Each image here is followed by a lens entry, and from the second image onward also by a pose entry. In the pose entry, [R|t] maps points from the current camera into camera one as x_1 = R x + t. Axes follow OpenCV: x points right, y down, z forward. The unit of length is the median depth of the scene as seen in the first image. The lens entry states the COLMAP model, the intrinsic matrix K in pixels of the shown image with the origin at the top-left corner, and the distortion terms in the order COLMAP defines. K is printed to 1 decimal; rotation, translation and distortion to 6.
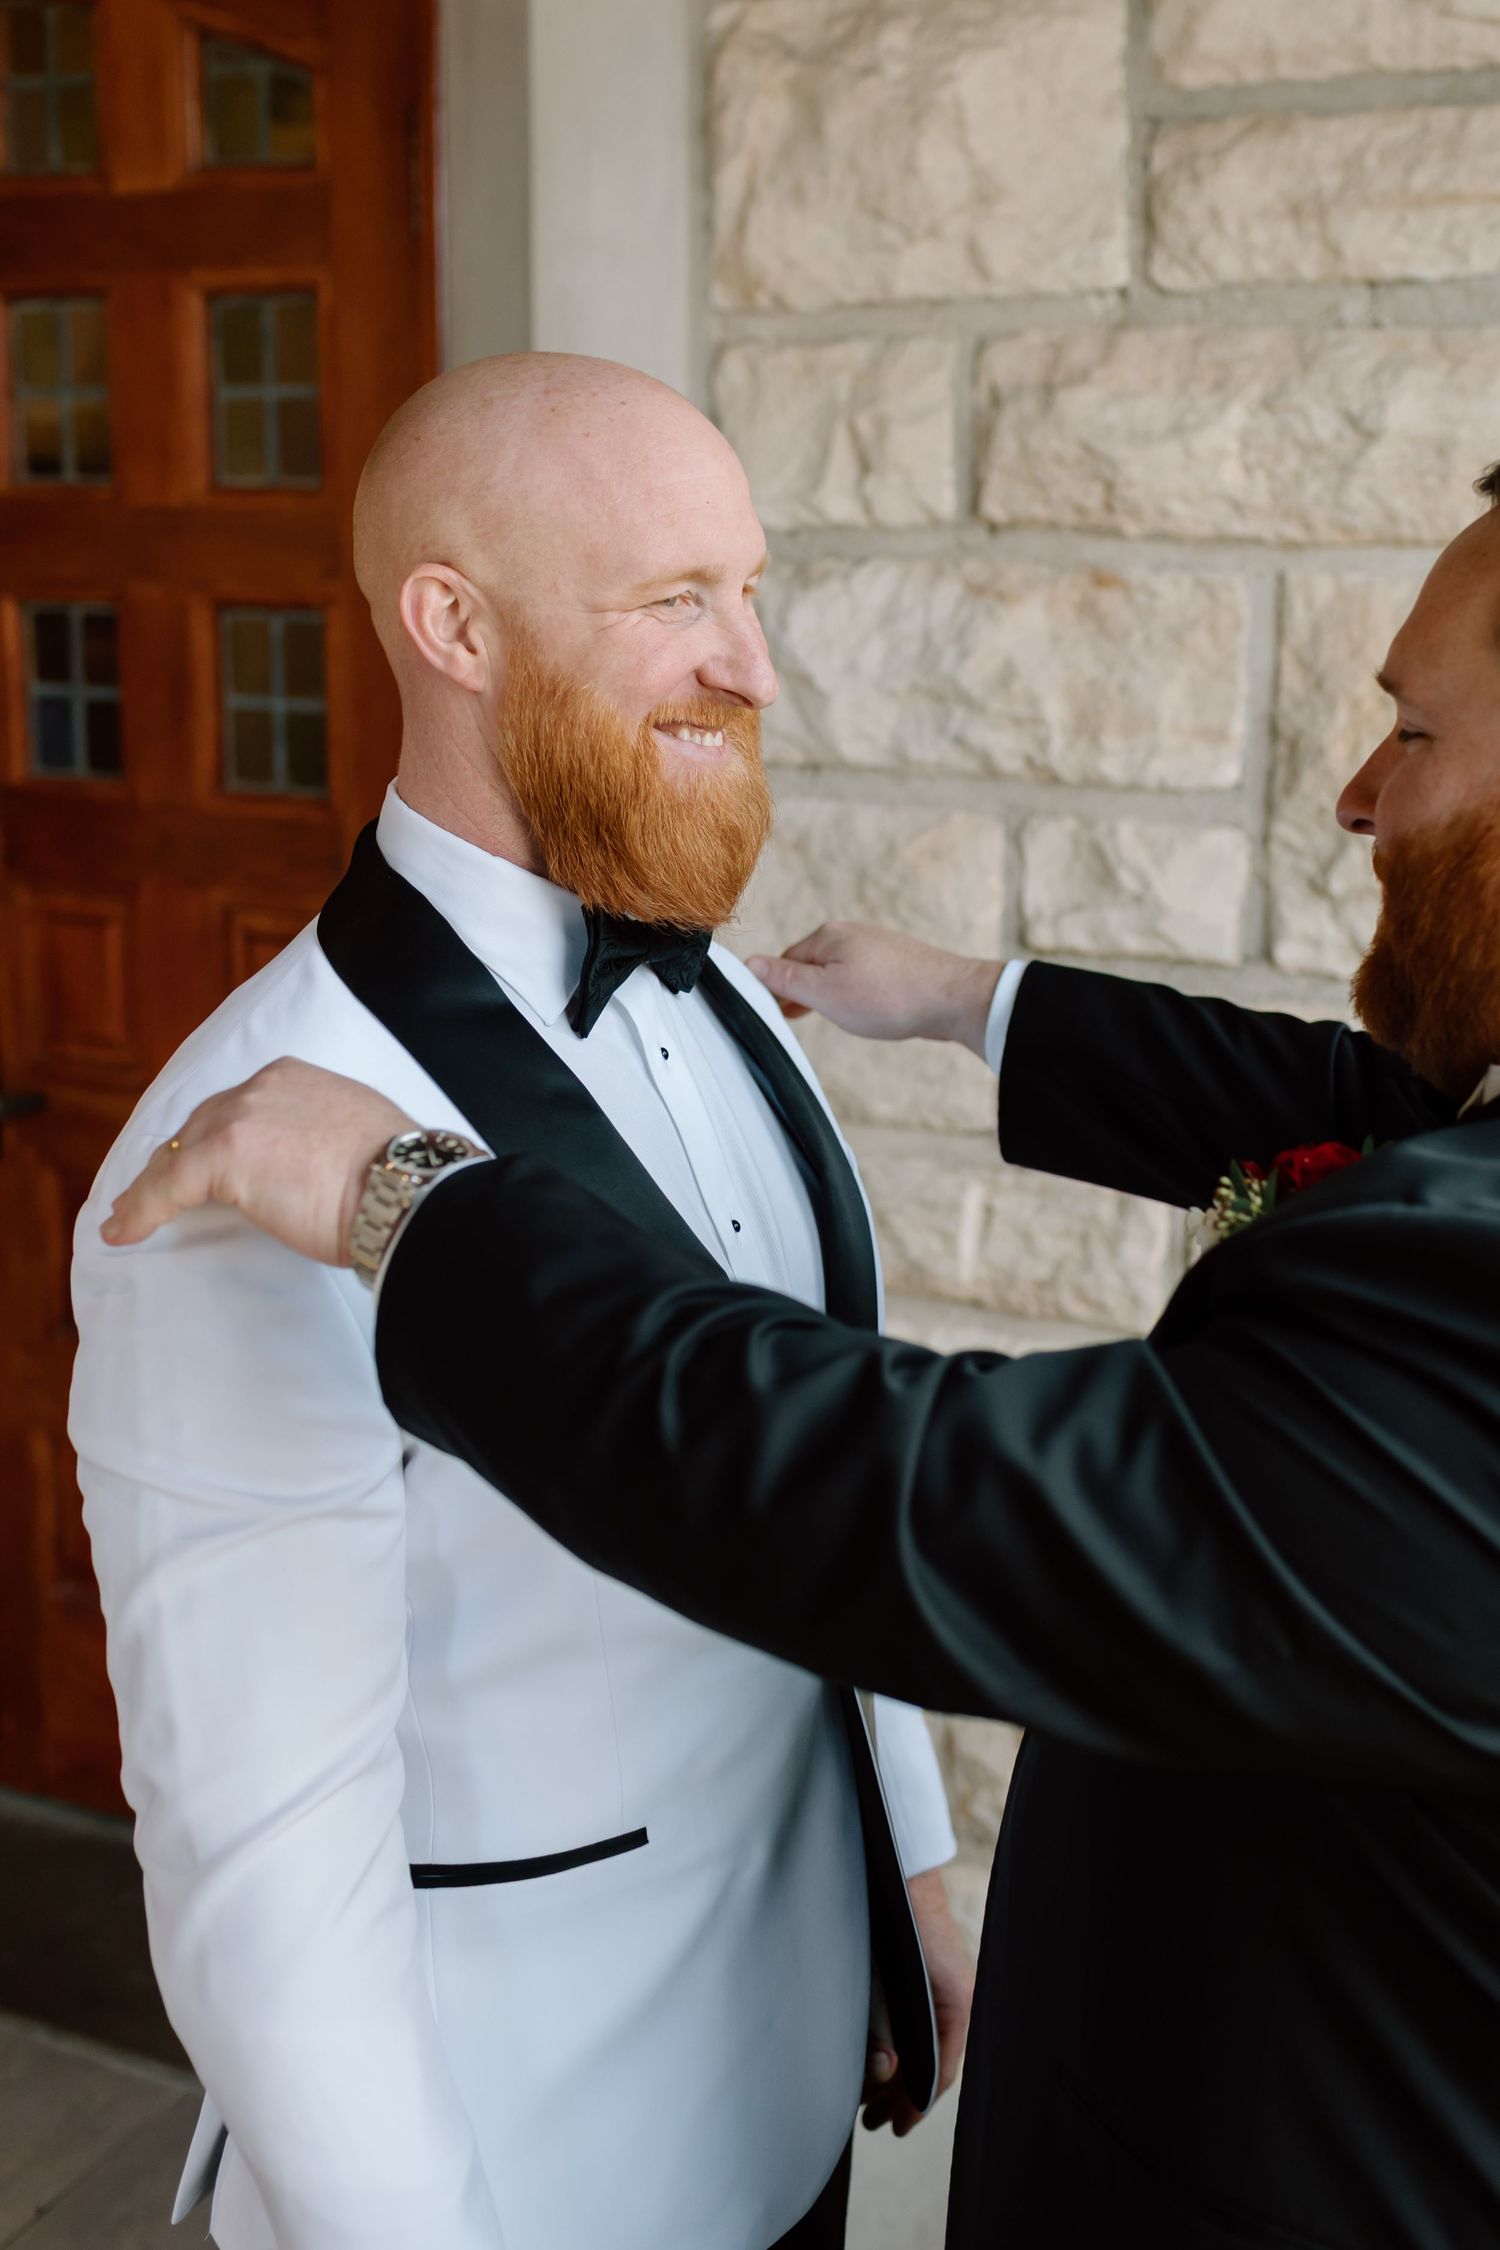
lens RADIAL K [[2549.8, 0, 790.3], [0, 2549.8, 962.5], [0, 0, 1]] dist [0.005136, 0.000000]
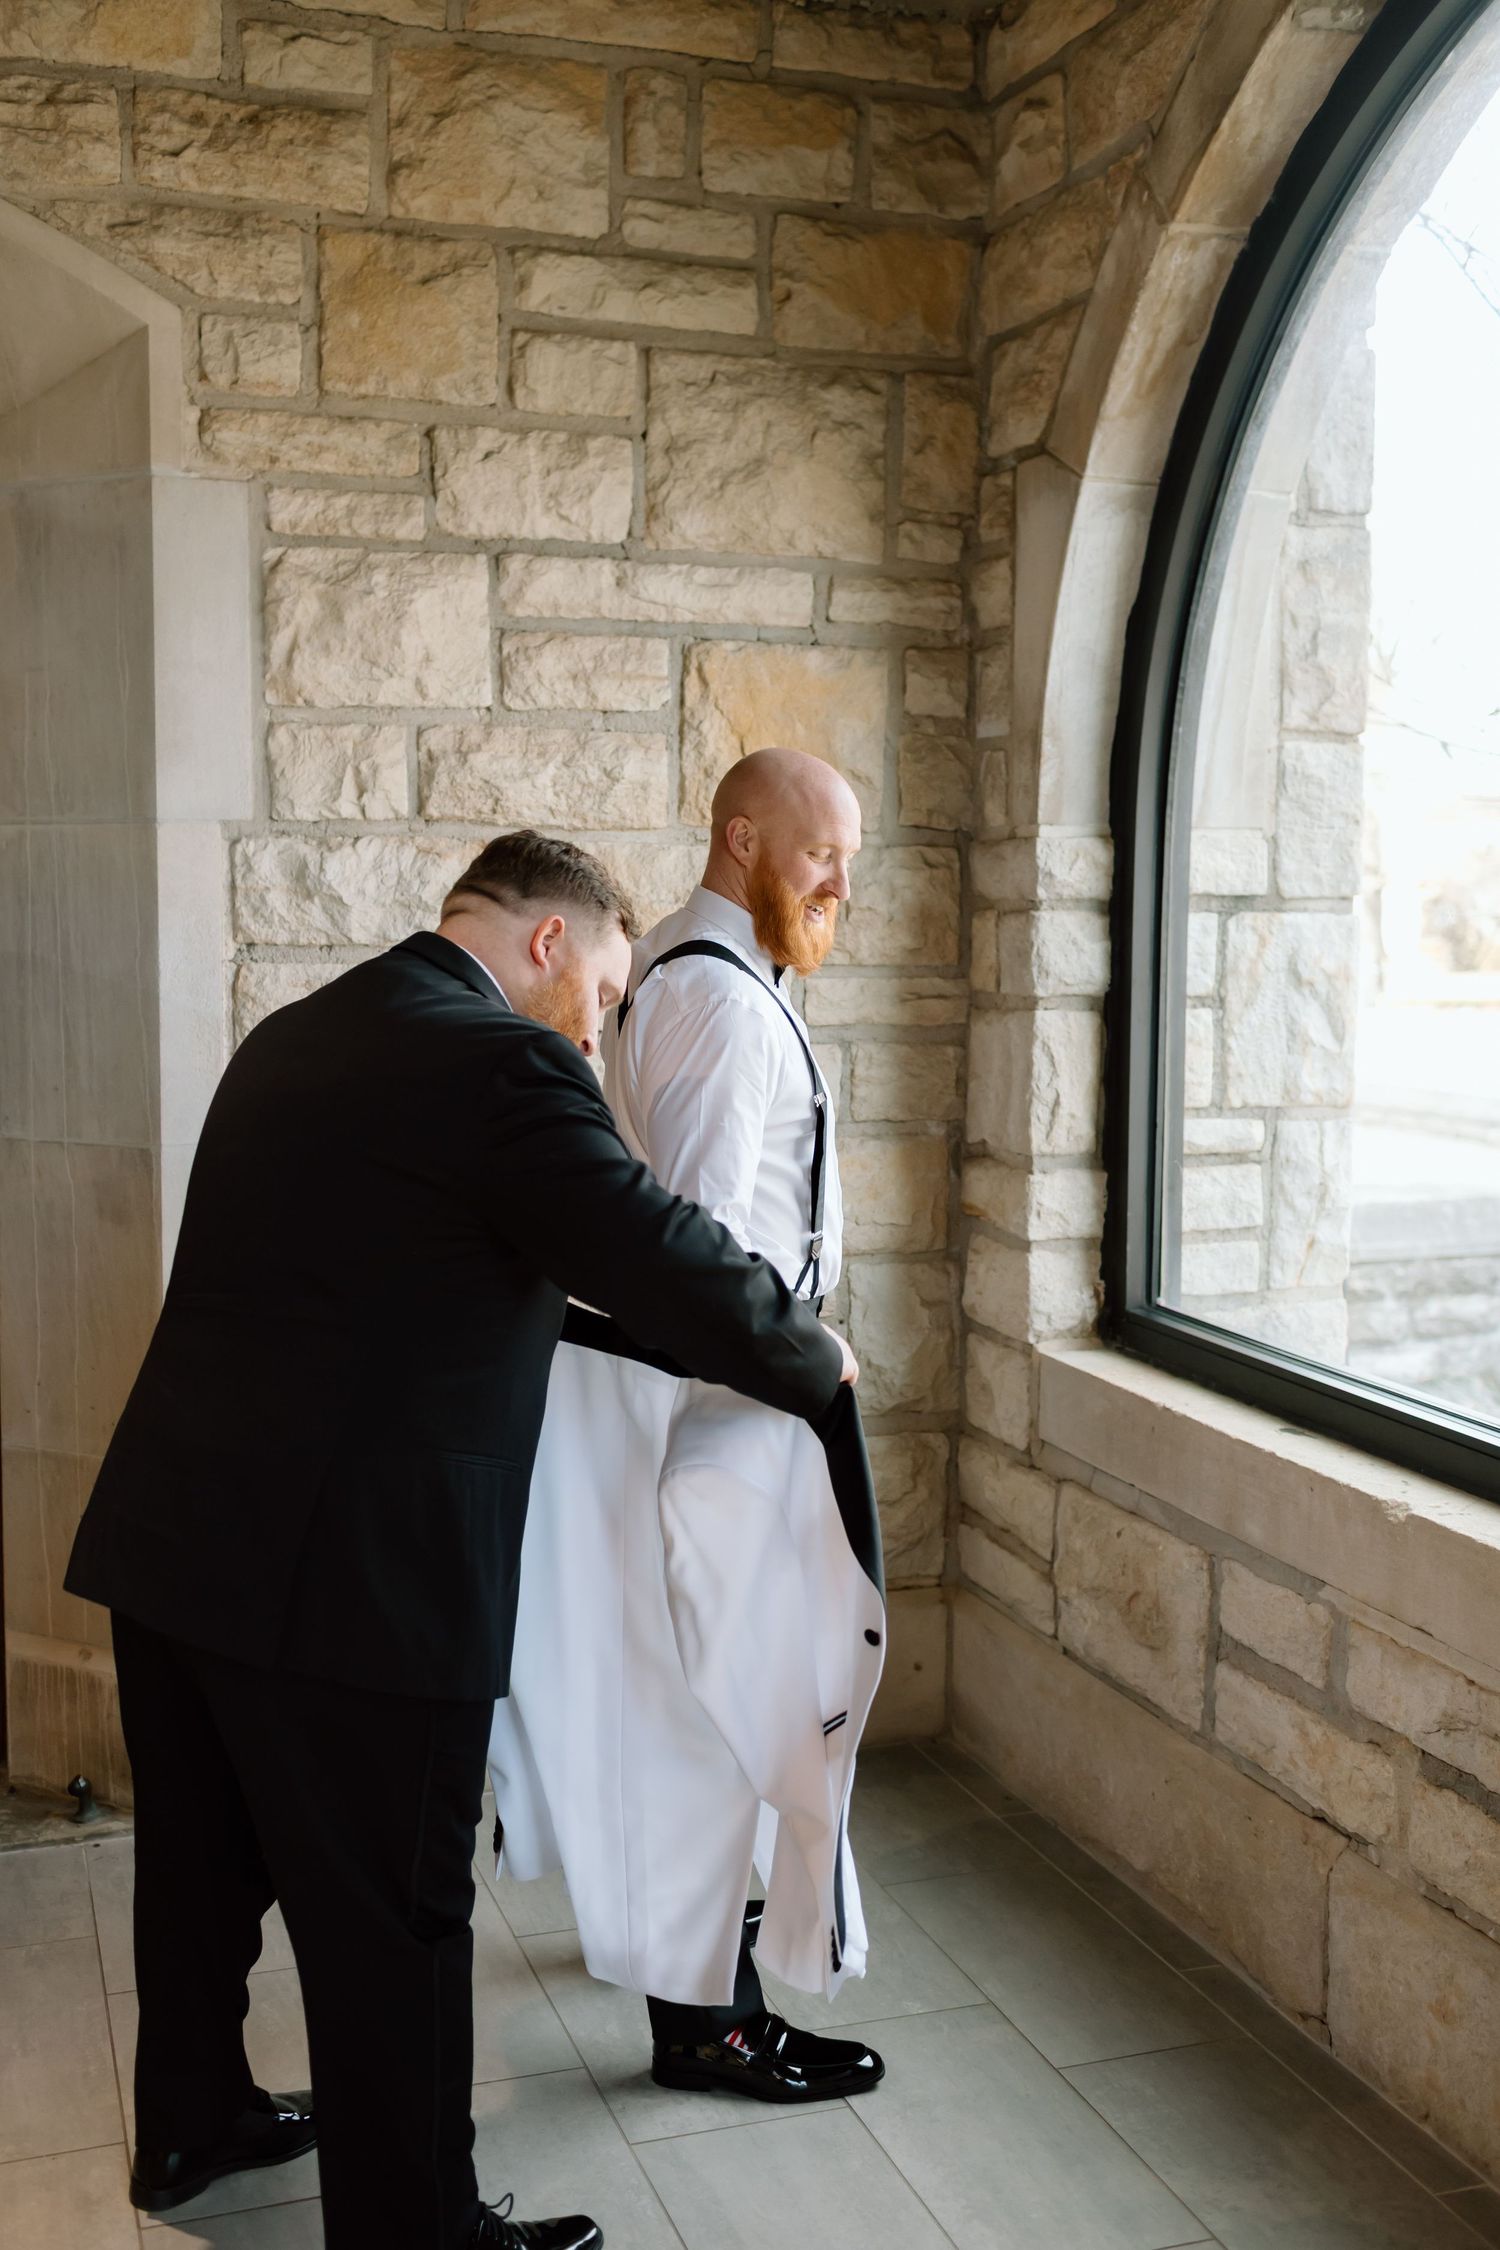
lens RADIAL K [[2233.3, 0, 697.8], [0, 2233.3, 1089.3], [0, 0, 1]] dist [0.008119, 0.000000]
pose [[0.733690, -0.060382, 0.676796, -0.973316], [0.120773, 0.991773, -0.042441, 0.139400], [-0.668665, 0.112877, 0.734946, -0.407238]]
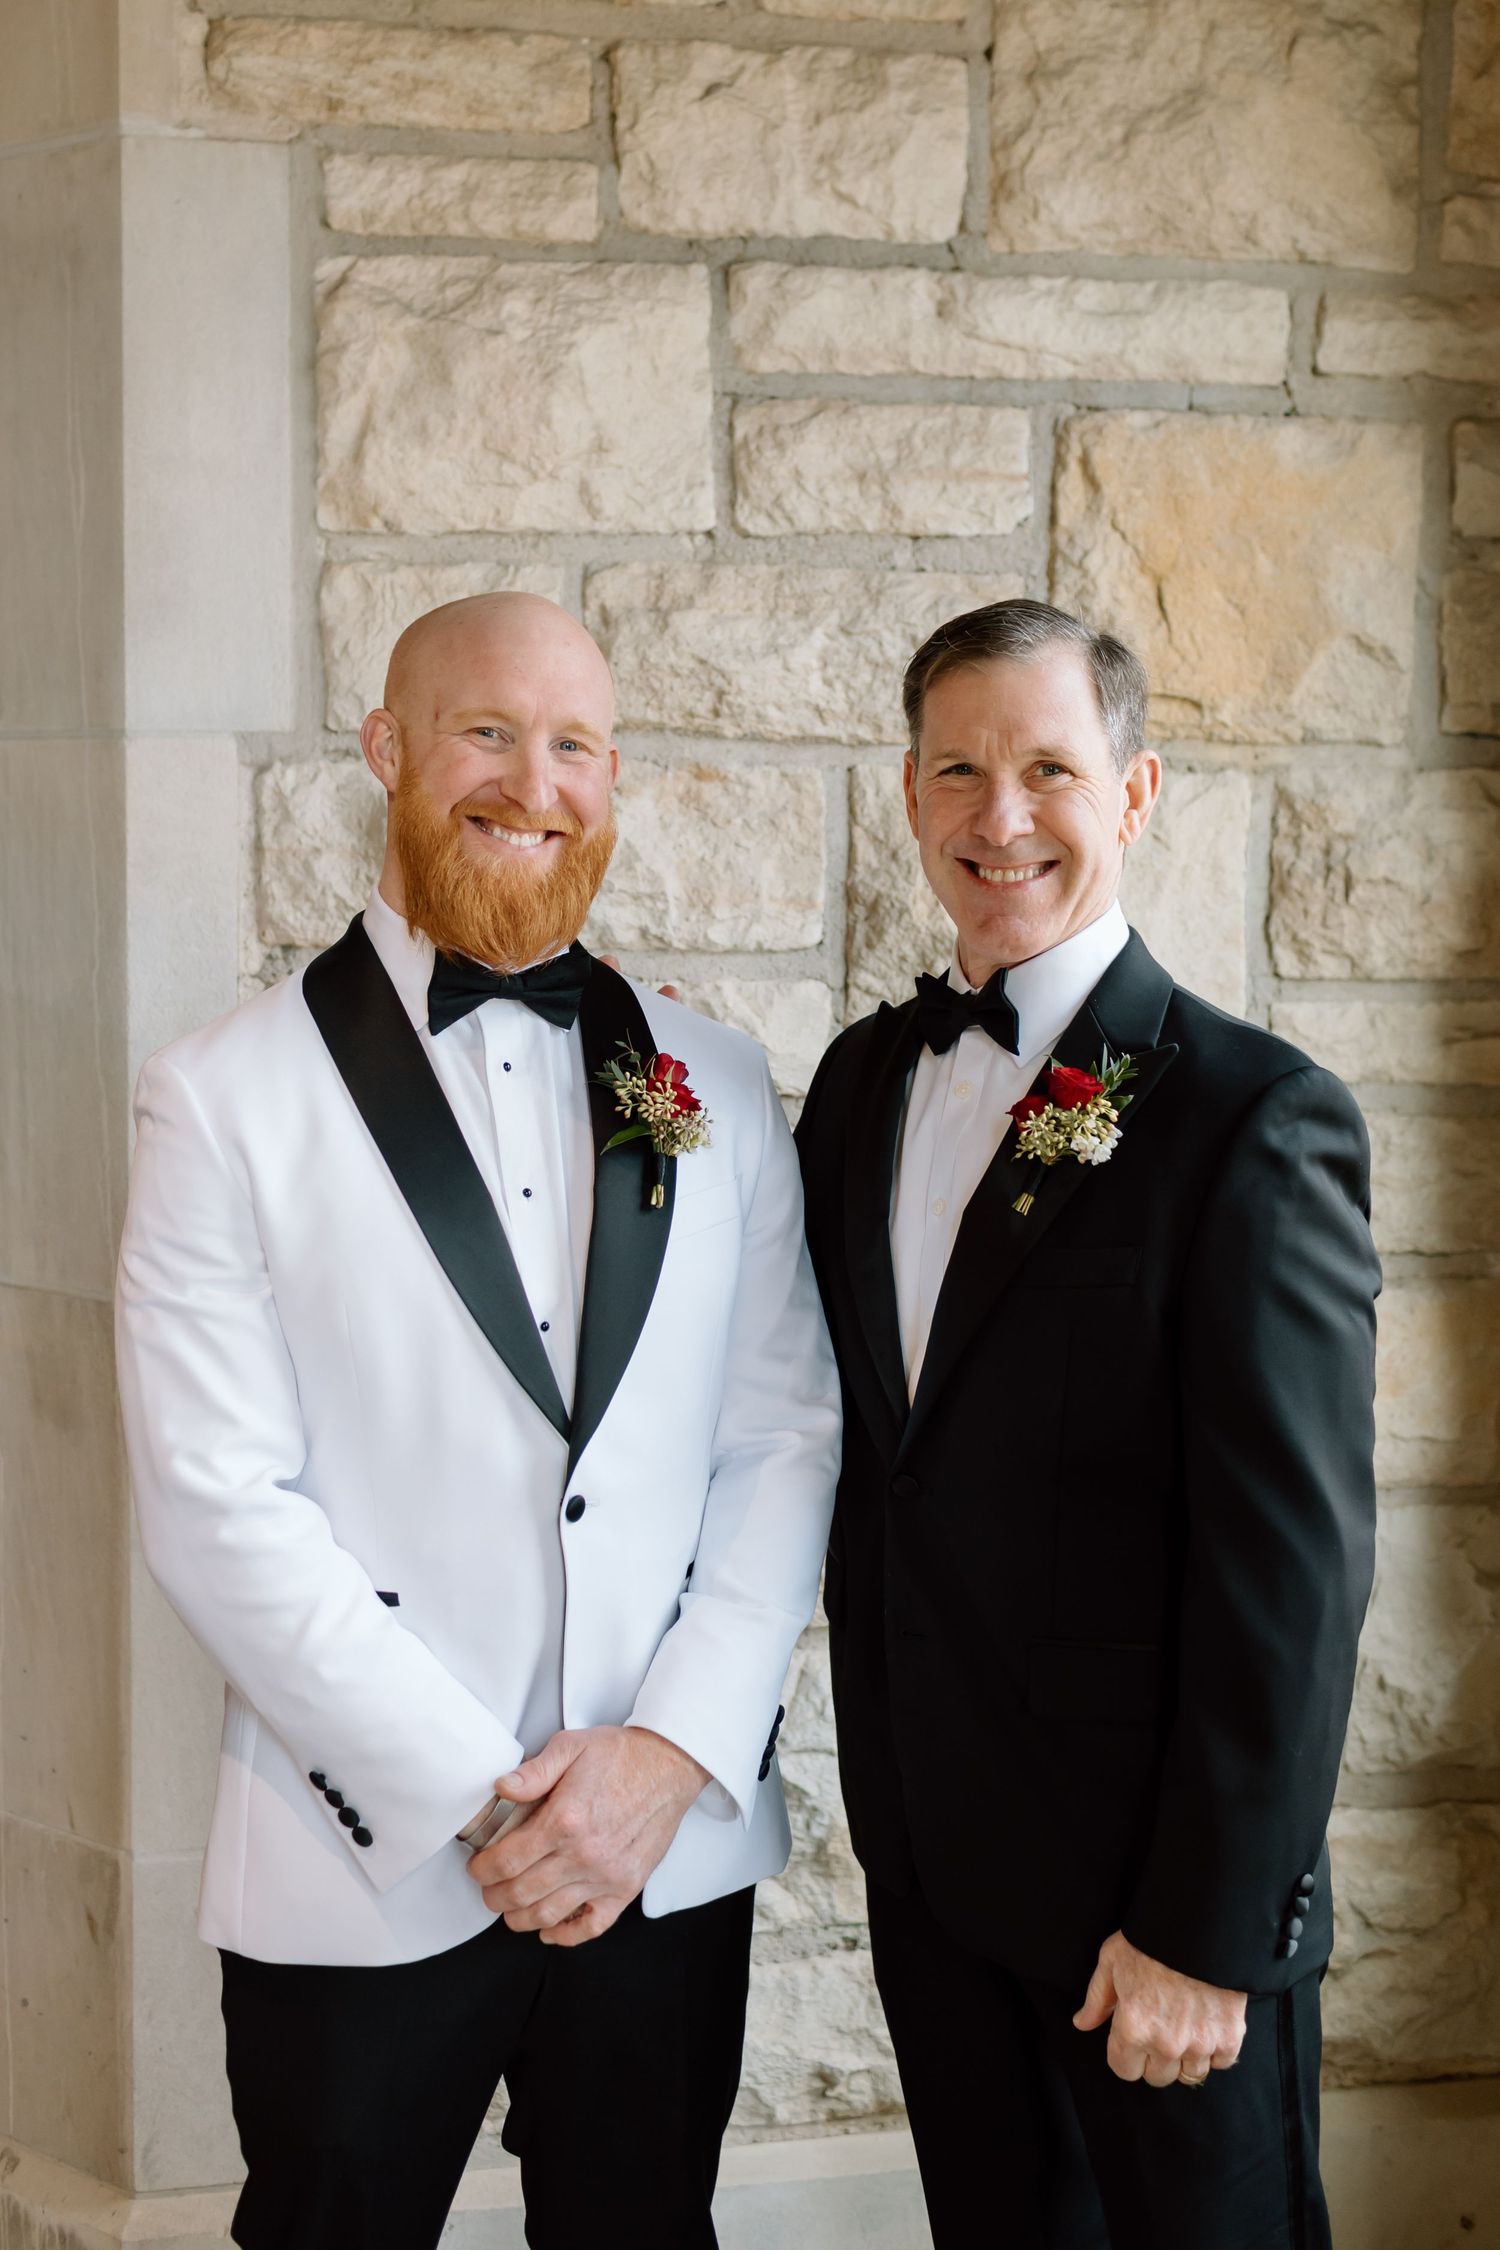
lens RADIAL K [[2549.8, 0, 745.2], [0, 2549.8, 924.5], [0, 0, 1]] dist [0.005136, 0.000000]
pose [[0.822928, -0.032115, 0.567237, -0.522366], [0.102005, 0.990529, -0.091906, 0.026887], [-0.558913, 0.133493, 0.818410, 0.044516]]
